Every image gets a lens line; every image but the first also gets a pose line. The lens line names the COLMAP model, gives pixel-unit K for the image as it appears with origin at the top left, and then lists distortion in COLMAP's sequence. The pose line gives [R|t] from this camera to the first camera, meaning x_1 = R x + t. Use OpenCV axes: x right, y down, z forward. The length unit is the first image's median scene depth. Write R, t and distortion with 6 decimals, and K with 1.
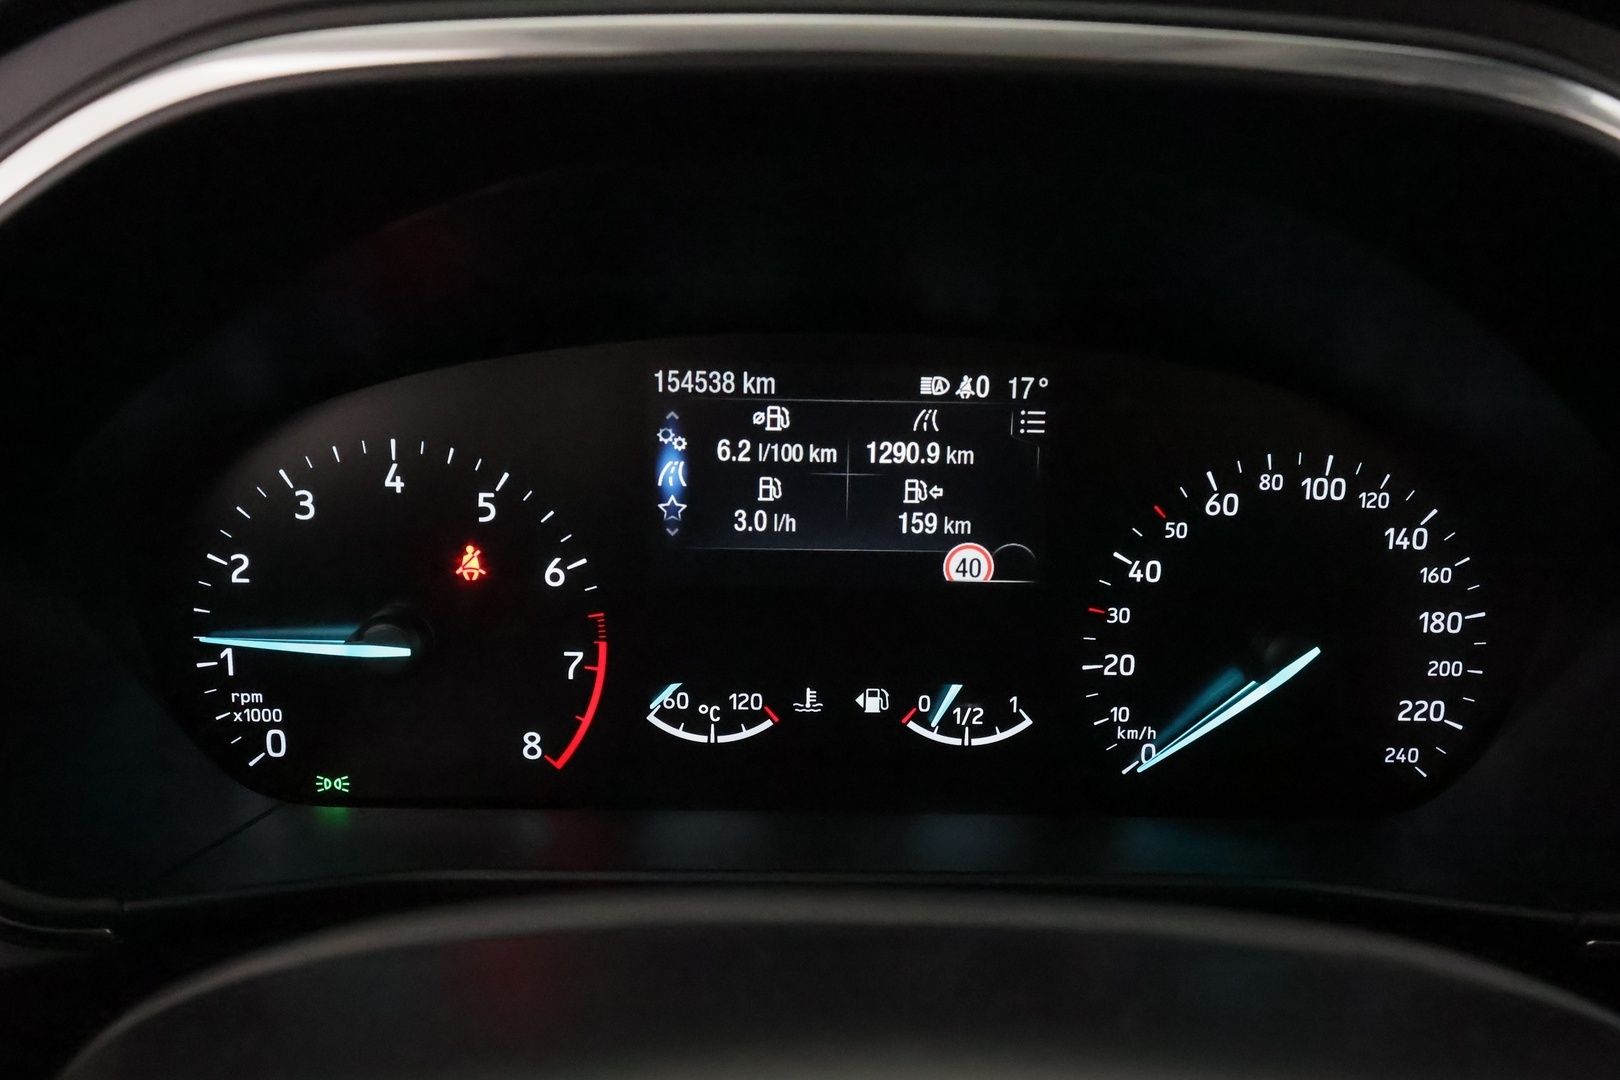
lens RADIAL K [[1280.1, 0, 810.0], [0, 1280.1, 540.0], [0, 0, 1]] dist [-0.000676, -0.000443]
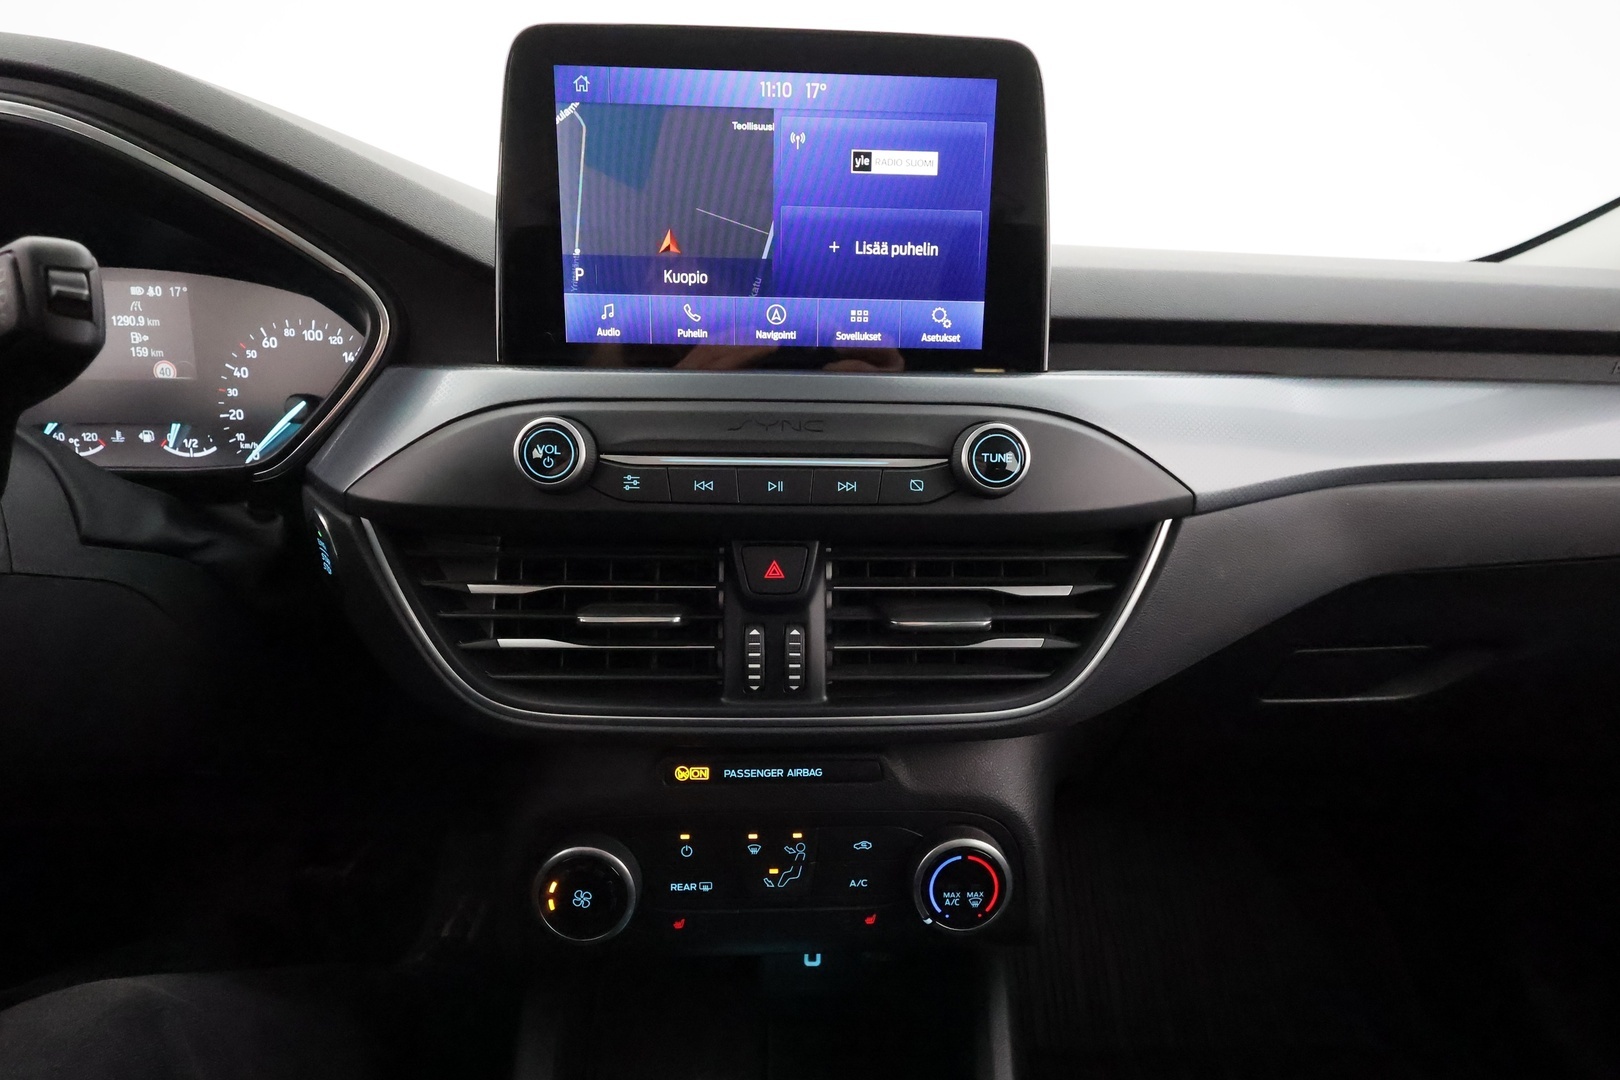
lens RADIAL K [[745.4, 0, 810.0], [0, 745.4, 540.0], [0, 0, 1]] dist [-0.000358, 0.000586]
pose [[0.999839, -0.010768, 0.014358, 1.283852], [0.010995, 0.999815, -0.015800, 0.364598], [-0.014185, 0.015955, 0.999772, -0.367382]]
